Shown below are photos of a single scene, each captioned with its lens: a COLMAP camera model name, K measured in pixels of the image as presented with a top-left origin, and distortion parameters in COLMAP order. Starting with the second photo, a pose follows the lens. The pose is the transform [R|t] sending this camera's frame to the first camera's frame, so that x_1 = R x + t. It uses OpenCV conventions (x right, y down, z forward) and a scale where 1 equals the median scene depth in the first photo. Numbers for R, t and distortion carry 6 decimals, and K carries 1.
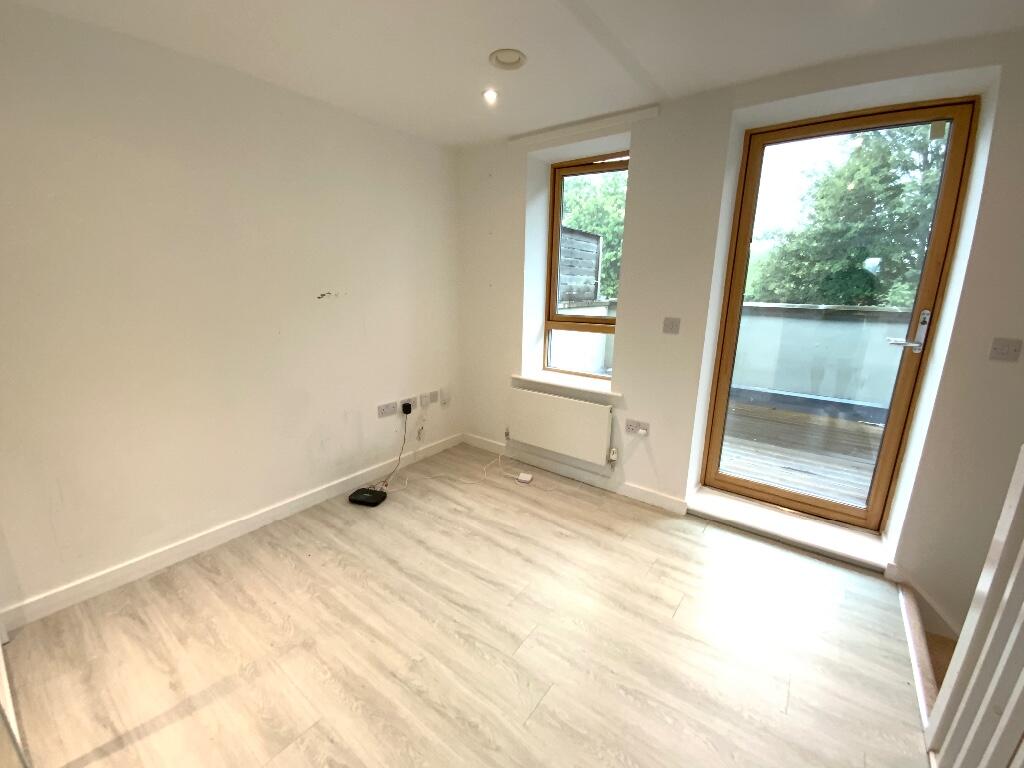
lens RADIAL K [[410.9, 0, 512.3], [0, 410.9, 386.9], [0, 0, 1]] dist [-0.000086, -0.011529]
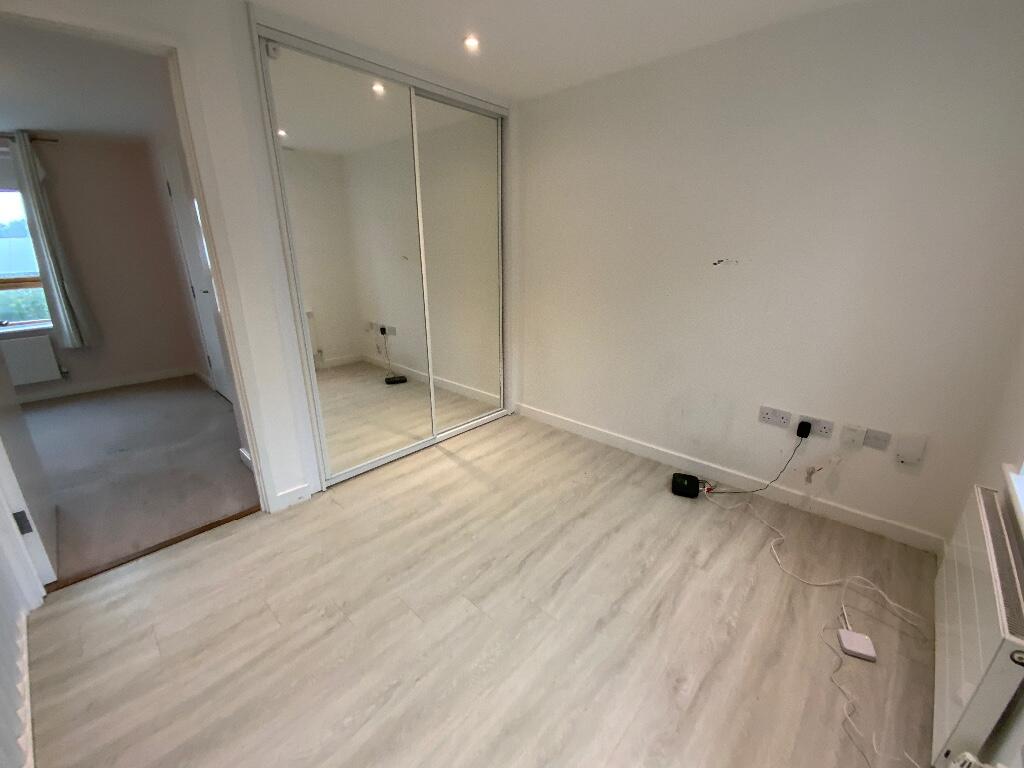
lens RADIAL K [[410.9, 0, 512.3], [0, 410.9, 386.9], [0, 0, 1]] dist [-0.000086, -0.011529]
pose [[-0.102695, 0.297385, -0.949219, 0.592622], [-0.240128, 0.918630, 0.313781, -0.155015], [0.965294, 0.260158, -0.022928, 0.701435]]
